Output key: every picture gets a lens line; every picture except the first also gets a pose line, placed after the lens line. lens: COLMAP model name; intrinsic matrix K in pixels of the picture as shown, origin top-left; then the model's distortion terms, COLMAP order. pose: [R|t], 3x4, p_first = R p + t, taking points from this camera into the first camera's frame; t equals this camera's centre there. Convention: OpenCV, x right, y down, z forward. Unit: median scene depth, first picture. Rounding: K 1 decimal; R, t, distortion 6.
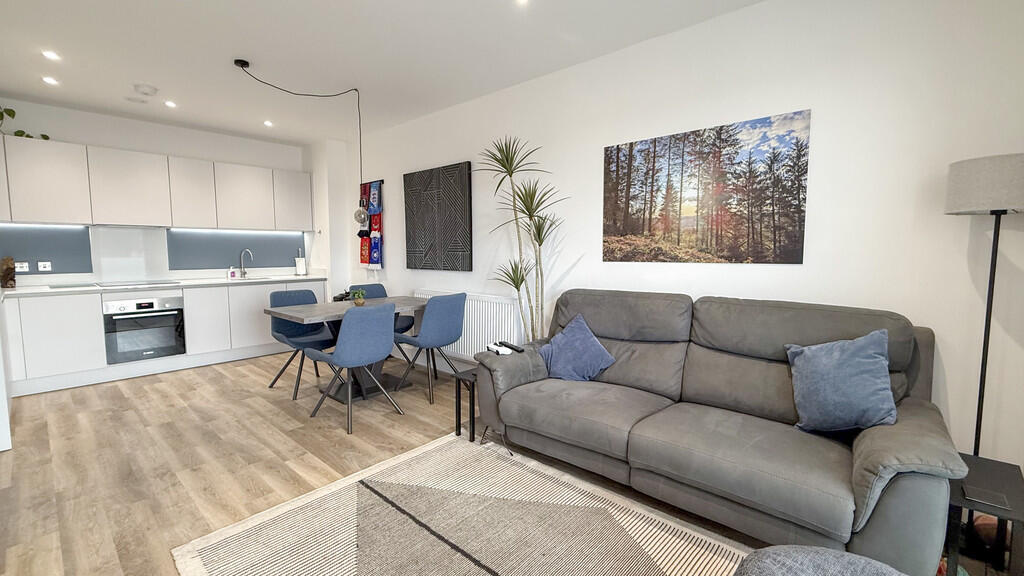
lens RADIAL K [[434.7, 0, 506.7], [0, 434.7, 287.5], [0, 0, 1]] dist [0.000355, 0.000084]
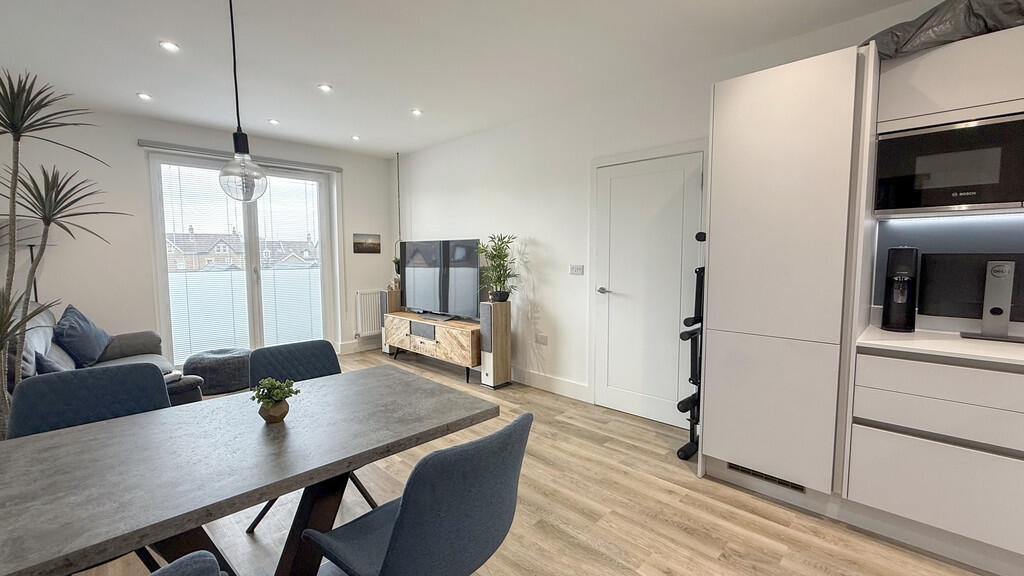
lens RADIAL K [[434.7, 0, 506.7], [0, 434.7, 287.5], [0, 0, 1]] dist [0.000355, 0.000084]
pose [[-0.998555, 0.006797, 0.053311, -0.692057], [0.015608, 0.985892, 0.166653, -0.169250], [-0.051427, 0.167244, -0.984573, 1.655444]]
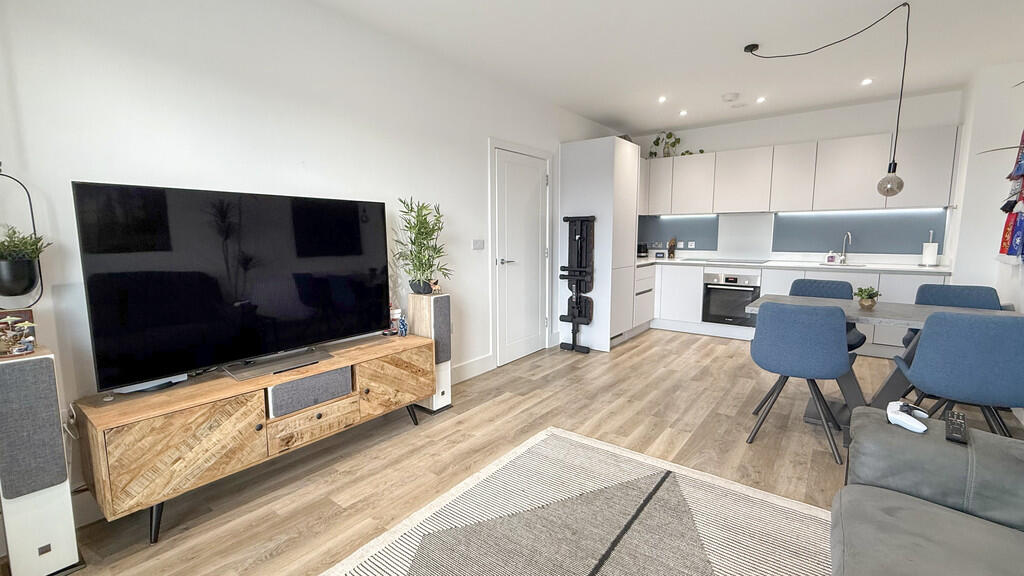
lens RADIAL K [[434.7, 0, 506.7], [0, 434.7, 287.5], [0, 0, 1]] dist [0.000355, 0.000084]
pose [[0.075938, 0.123735, -0.989405, 0.418348], [-0.080460, 0.989795, 0.117609, -0.039356], [0.993861, 0.070677, 0.085119, 0.391971]]
